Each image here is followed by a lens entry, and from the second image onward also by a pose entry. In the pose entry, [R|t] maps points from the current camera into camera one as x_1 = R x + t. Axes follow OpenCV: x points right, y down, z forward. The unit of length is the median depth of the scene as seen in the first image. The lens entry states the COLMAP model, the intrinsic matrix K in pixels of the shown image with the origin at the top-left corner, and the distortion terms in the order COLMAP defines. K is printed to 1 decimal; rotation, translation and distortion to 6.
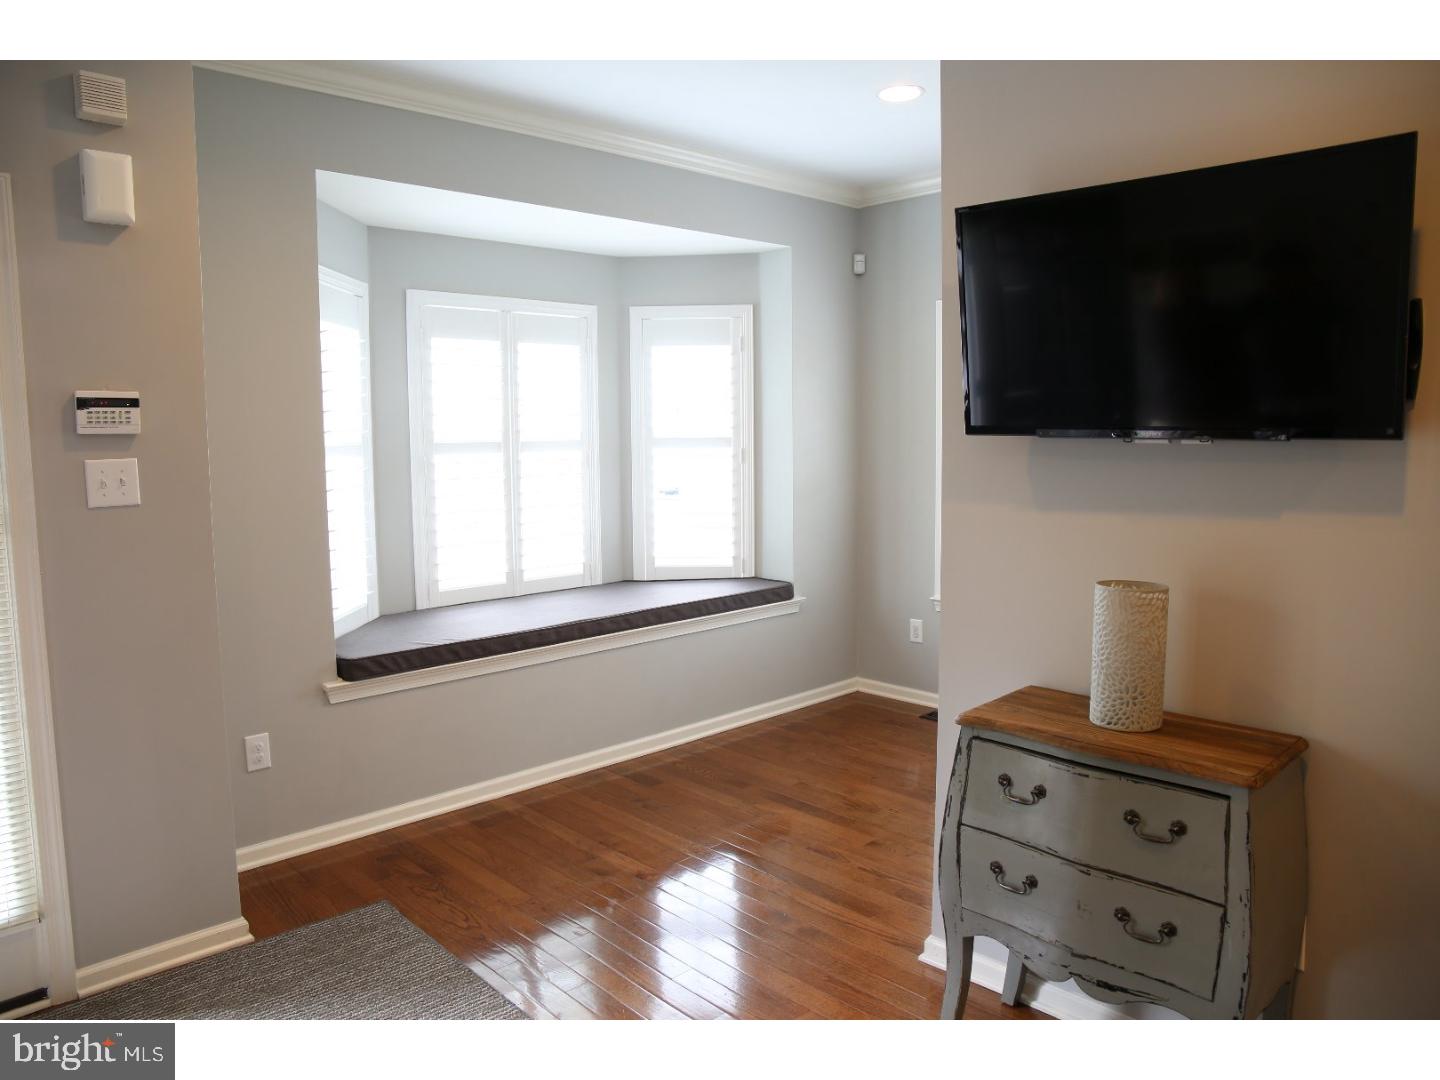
lens RADIAL K [[995.7, 0, 707.9], [0, 995.7, 531.7], [0, 0, 1]] dist [-0.115782, 0.079667]
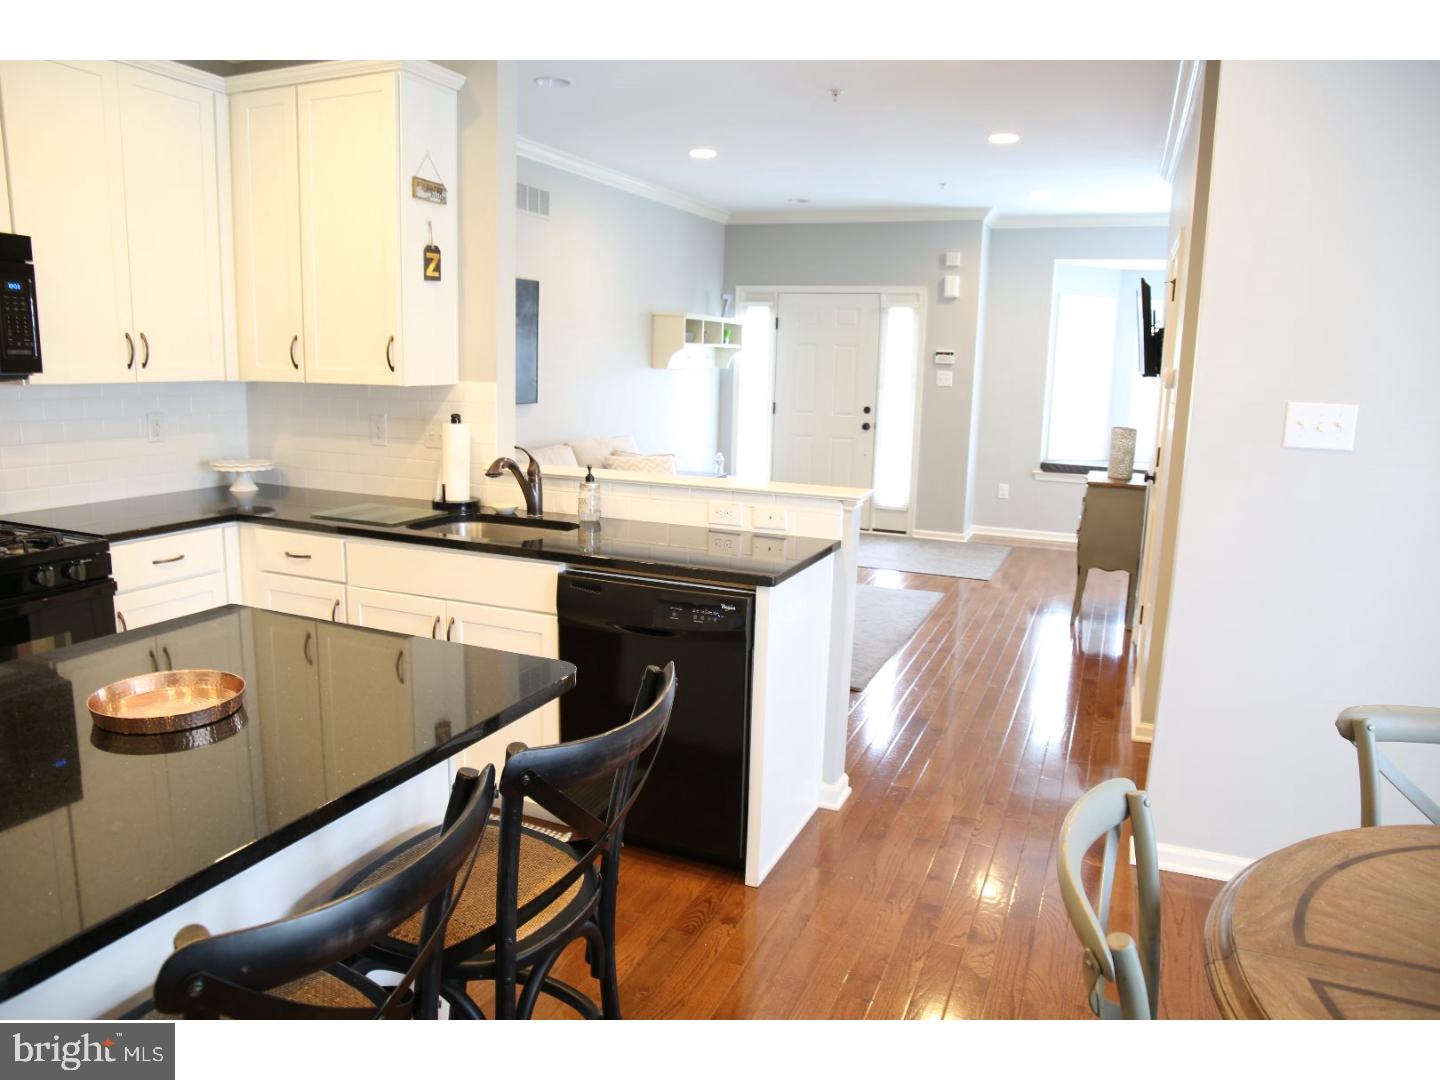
lens RADIAL K [[995.7, 0, 708.0], [0, 995.7, 521.5], [0, 0, 1]] dist [-0.115782, 0.079667]
pose [[0.422262, 0.162610, -0.891769, 2.032099], [-0.120181, 0.985137, 0.122728, 0.107416], [0.898472, 0.055351, 0.435529, -1.090881]]
